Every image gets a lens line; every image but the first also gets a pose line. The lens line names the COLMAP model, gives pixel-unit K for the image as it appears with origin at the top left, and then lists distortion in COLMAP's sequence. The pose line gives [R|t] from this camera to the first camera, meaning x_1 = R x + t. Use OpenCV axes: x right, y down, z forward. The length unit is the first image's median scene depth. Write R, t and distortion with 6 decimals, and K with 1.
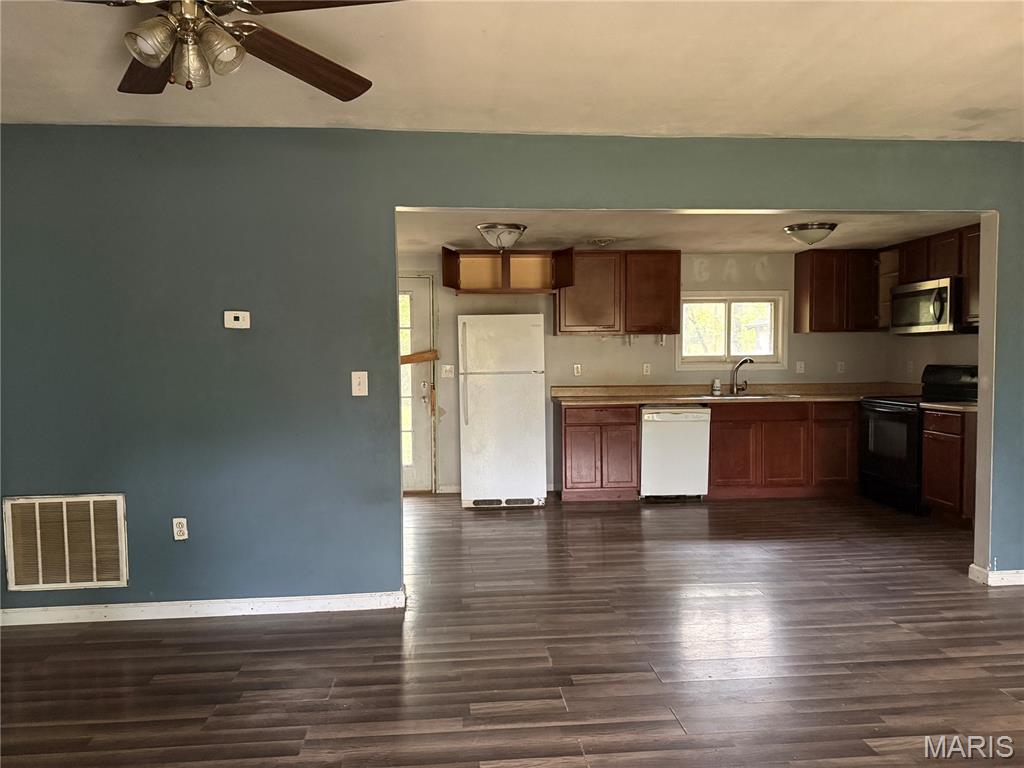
lens RADIAL K [[723.0, 0, 496.5], [0, 723.0, 388.4], [0, 0, 1]] dist [0.059127, -0.056204]
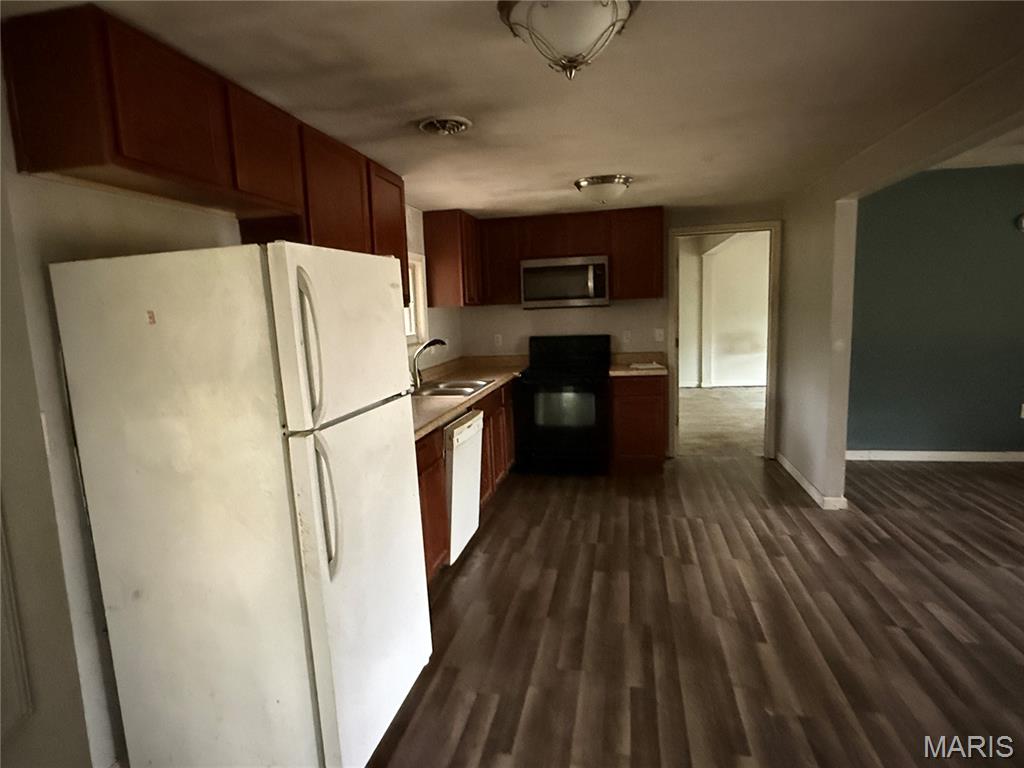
lens RADIAL K [[586.3, 0, 498.7], [0, 586.3, 396.3], [0, 0, 1]] dist [-0.007218, 0.001020]
pose [[0.284832, -0.142009, 0.948000, -0.259520], [0.084470, 0.988837, 0.122747, -0.057915], [-0.954848, 0.045116, 0.293648, 0.820527]]
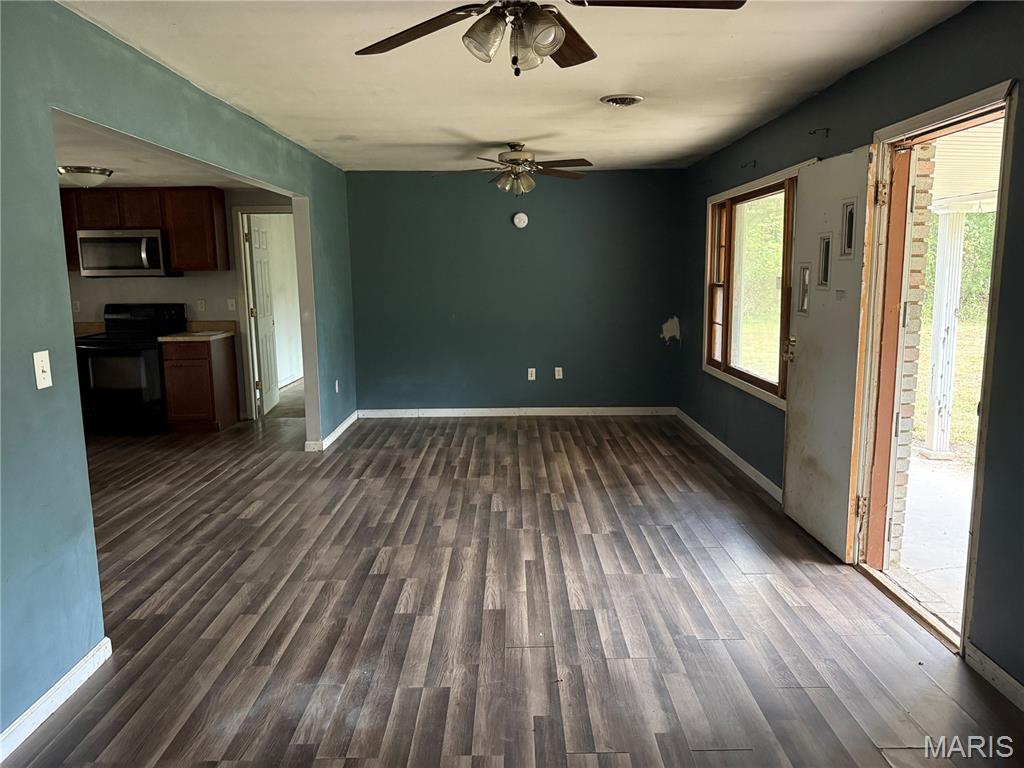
lens RADIAL K [[723.0, 0, 541.1], [0, 723.0, 376.2], [0, 0, 1]] dist [0.059127, -0.056204]
pose [[0.041318, -0.137491, 0.989641, -0.503071], [0.053121, 0.989388, 0.135238, -0.040349], [-0.997733, 0.046983, 0.048184, 0.307382]]
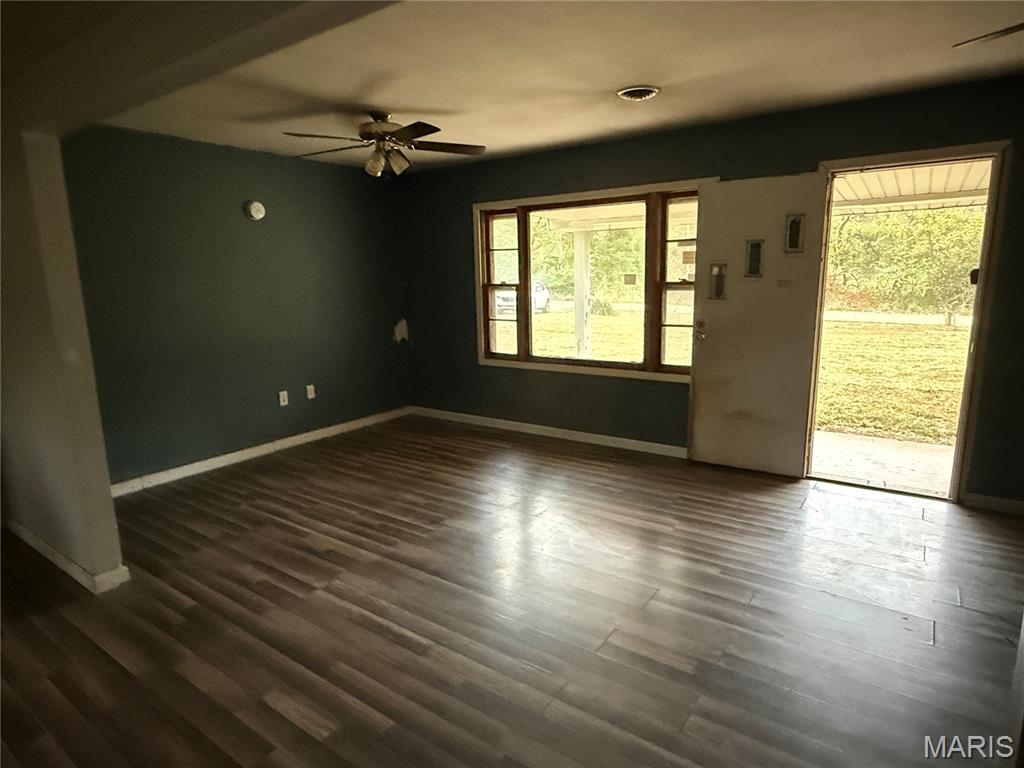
lens RADIAL K [[586.3, 0, 514.2], [0, 586.3, 375.4], [0, 0, 1]] dist [-0.007218, 0.001020]
pose [[-0.773736, -0.088067, 0.627357, -0.071961], [0.053634, 0.977628, 0.203386, -0.060541], [-0.631234, 0.191015, -0.751703, 0.775177]]
